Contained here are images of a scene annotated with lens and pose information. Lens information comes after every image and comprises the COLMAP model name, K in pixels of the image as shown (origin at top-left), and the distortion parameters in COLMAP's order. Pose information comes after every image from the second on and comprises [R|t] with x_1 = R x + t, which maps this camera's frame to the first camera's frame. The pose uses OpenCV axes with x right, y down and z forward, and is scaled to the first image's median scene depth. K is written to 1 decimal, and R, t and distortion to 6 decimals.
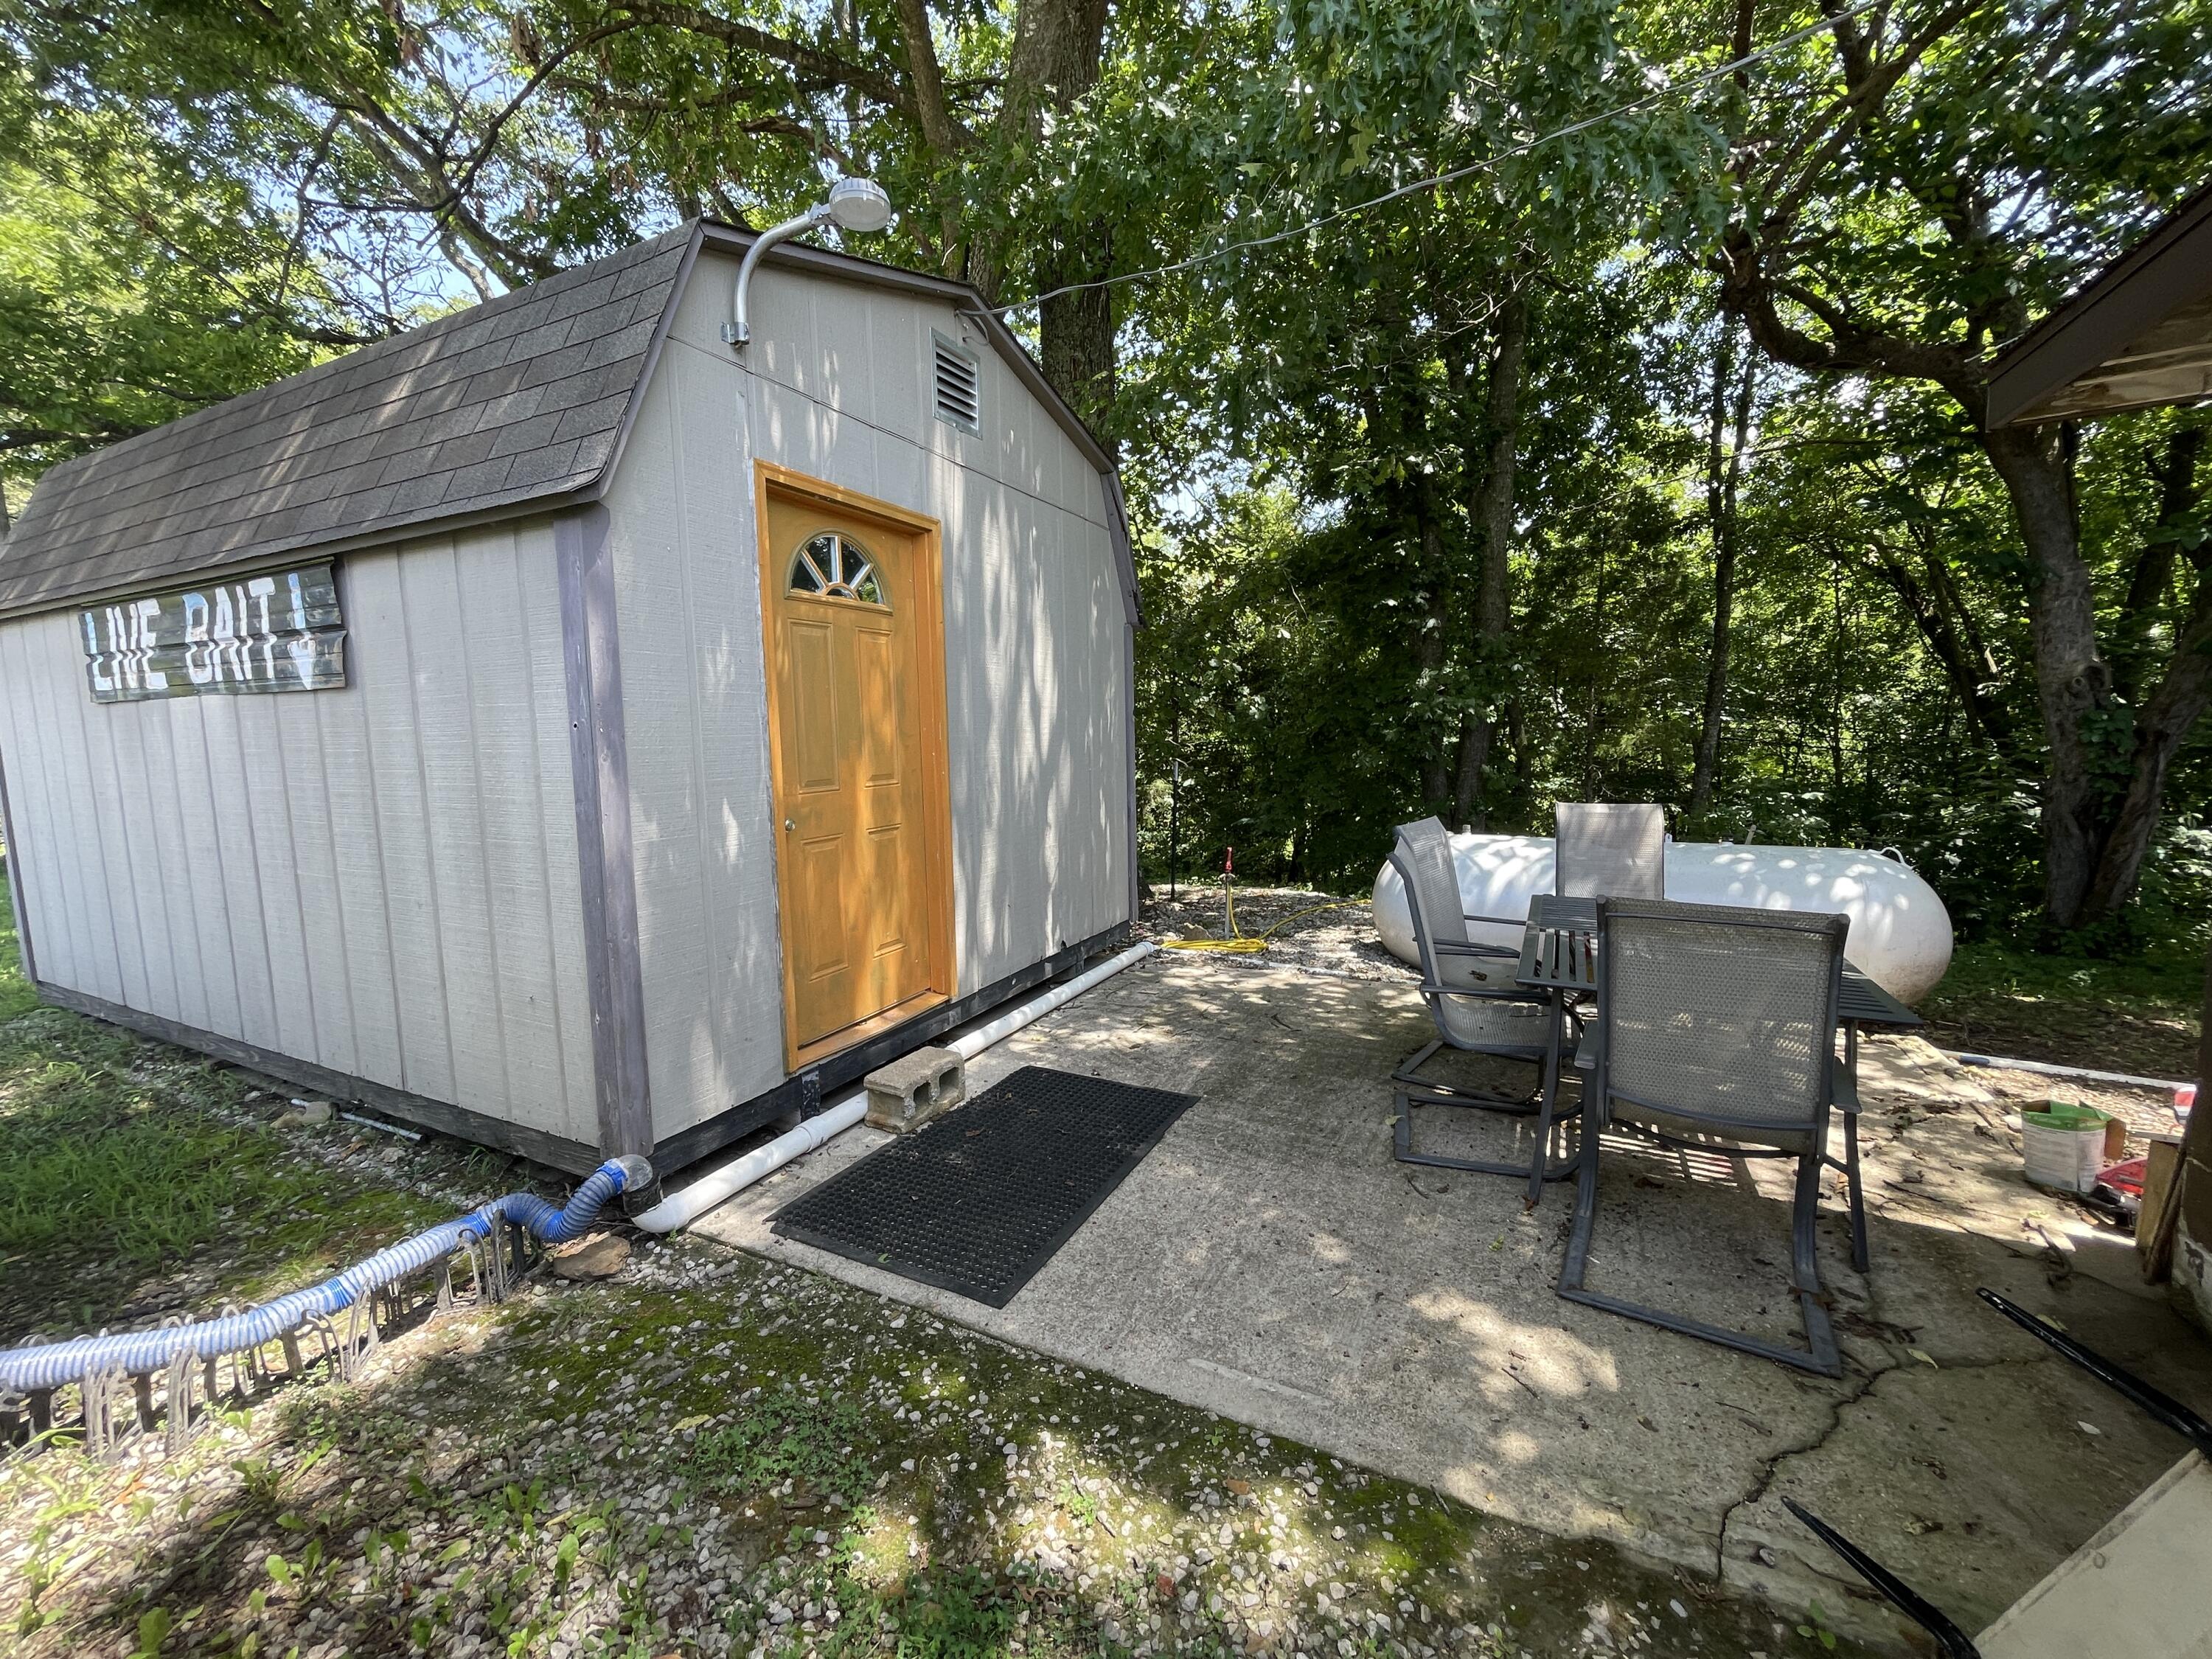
lens RADIAL K [[895.6, 0, 1102.3], [0, 895.6, 836.4], [0, 0, 1]] dist [0.001592, -0.000277]
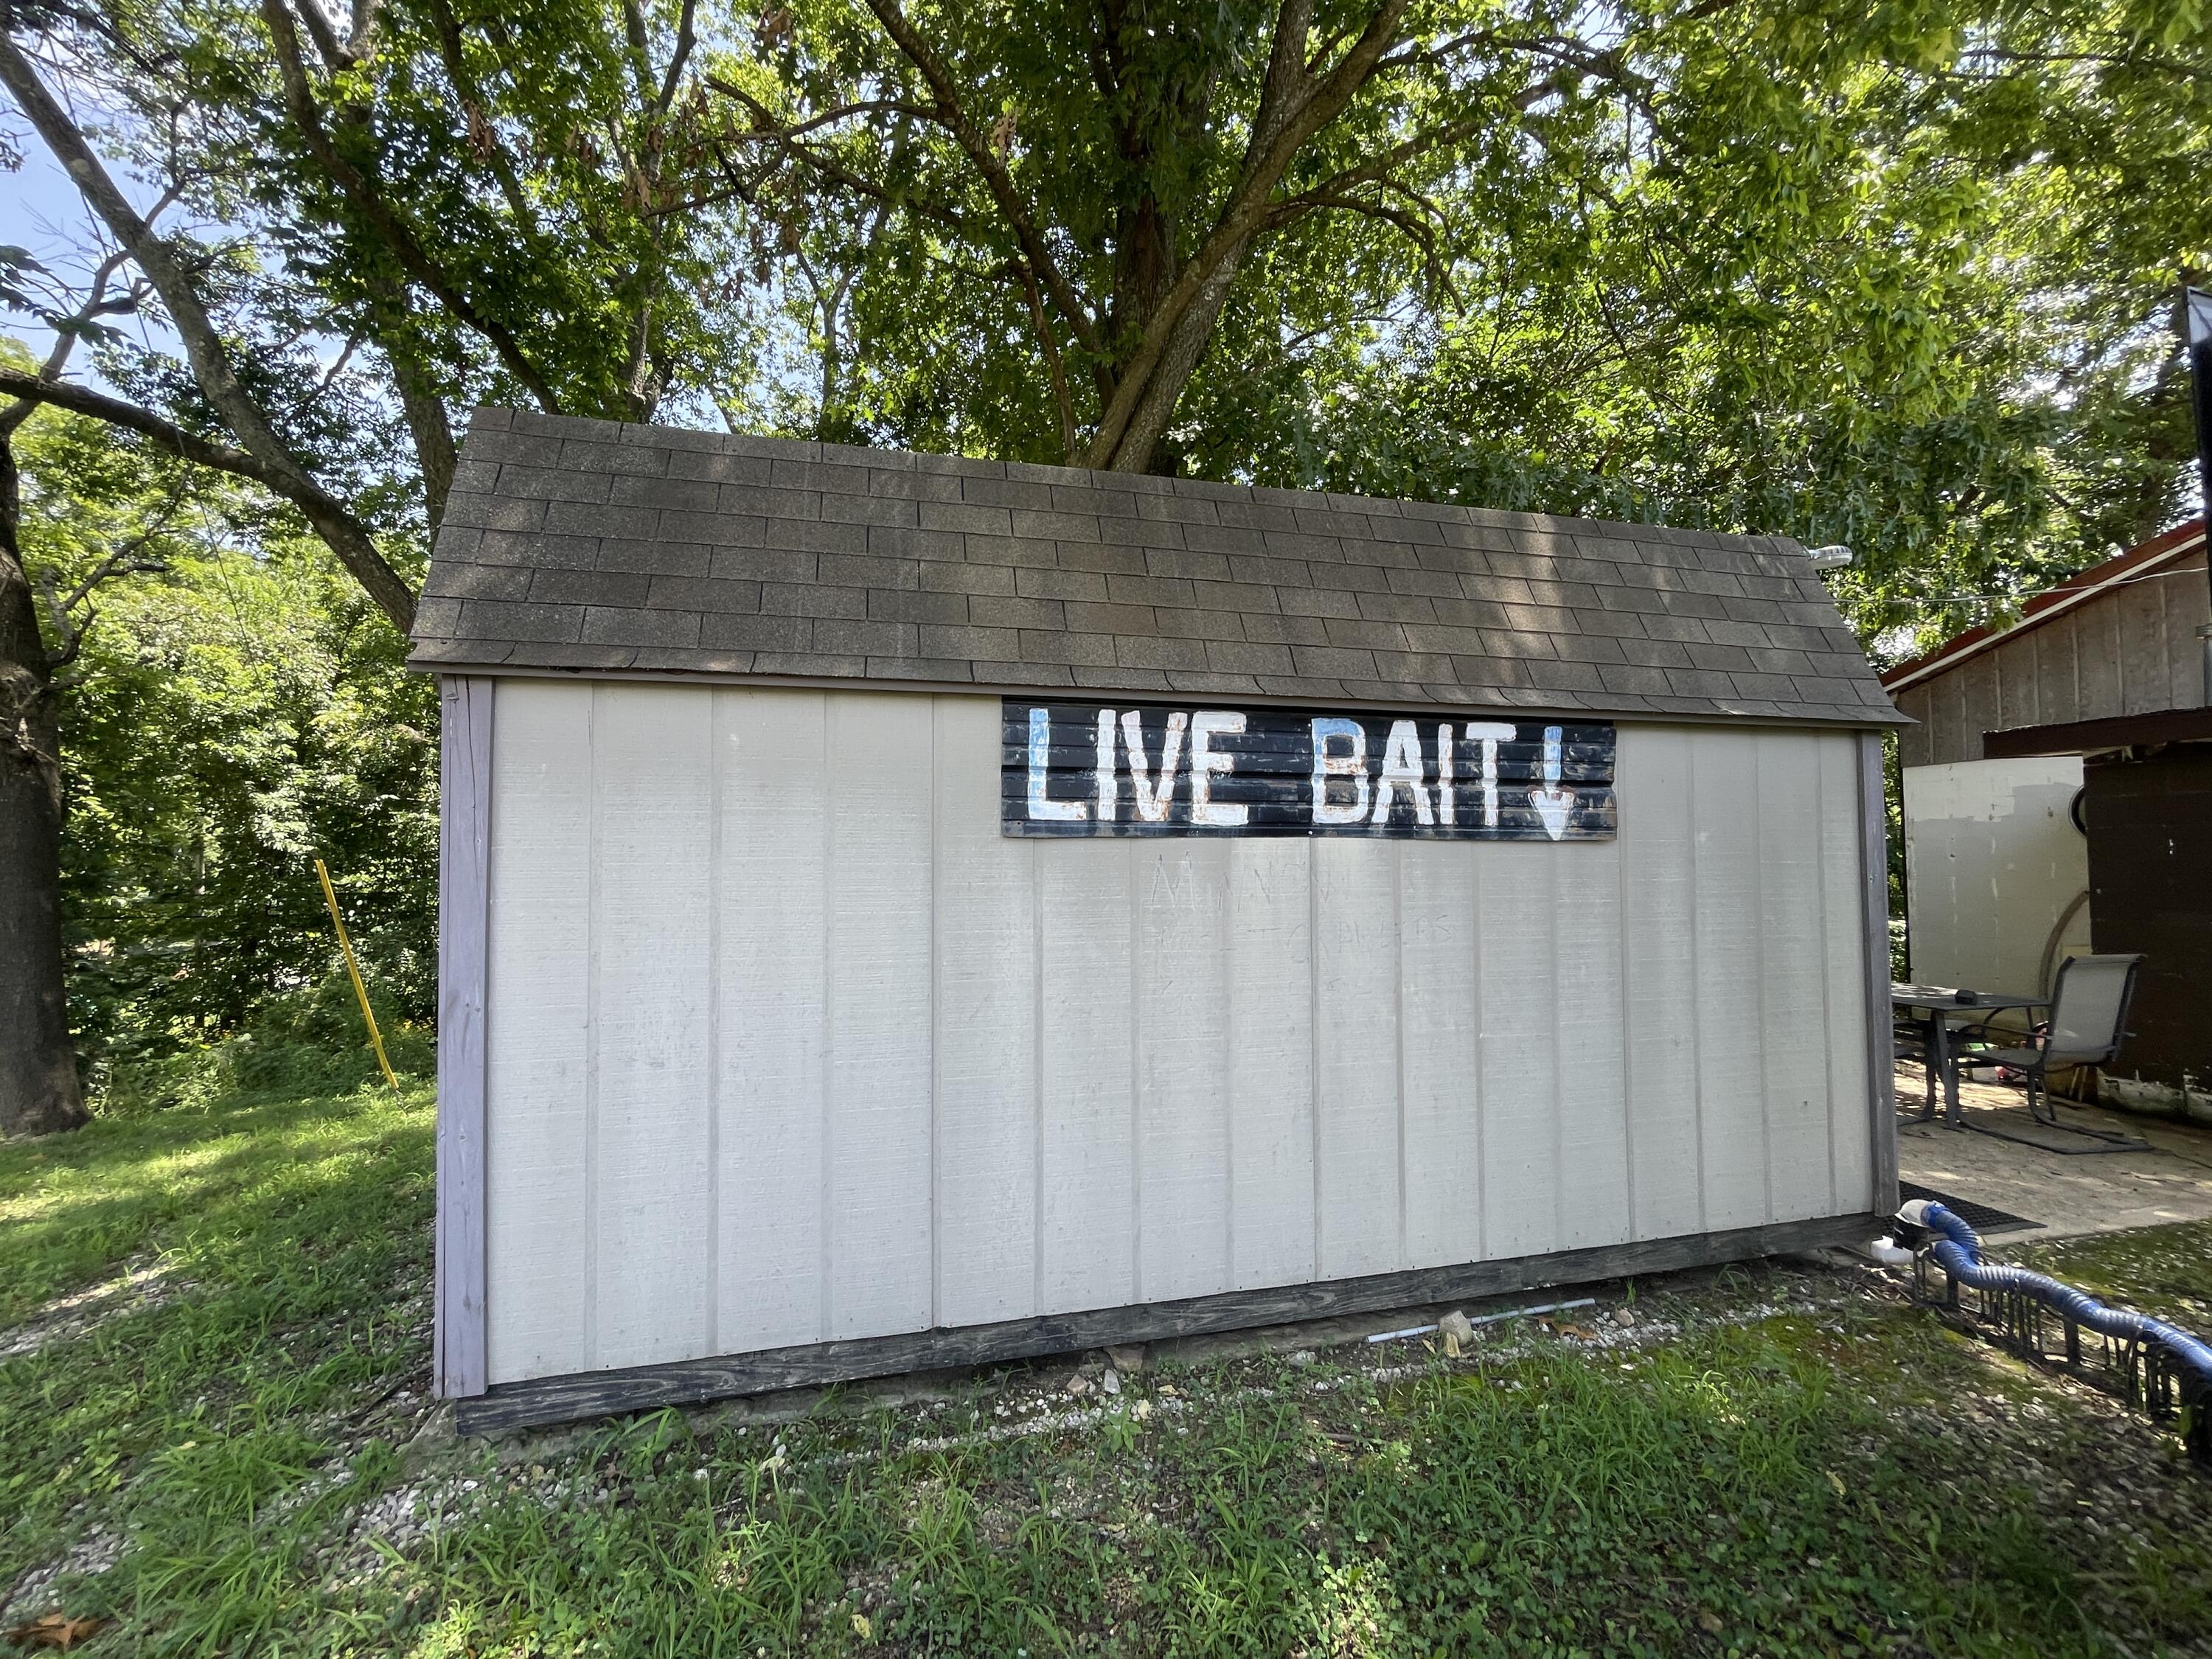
lens RADIAL K [[895.6, 0, 1104.5], [0, 895.6, 831.7], [0, 0, 1]] dist [0.001592, -0.000277]
pose [[0.754632, 0.038050, 0.655044, -1.856499], [0.071340, 0.987641, -0.139556, -0.067399], [-0.652259, 0.152044, 0.742591, 0.568017]]
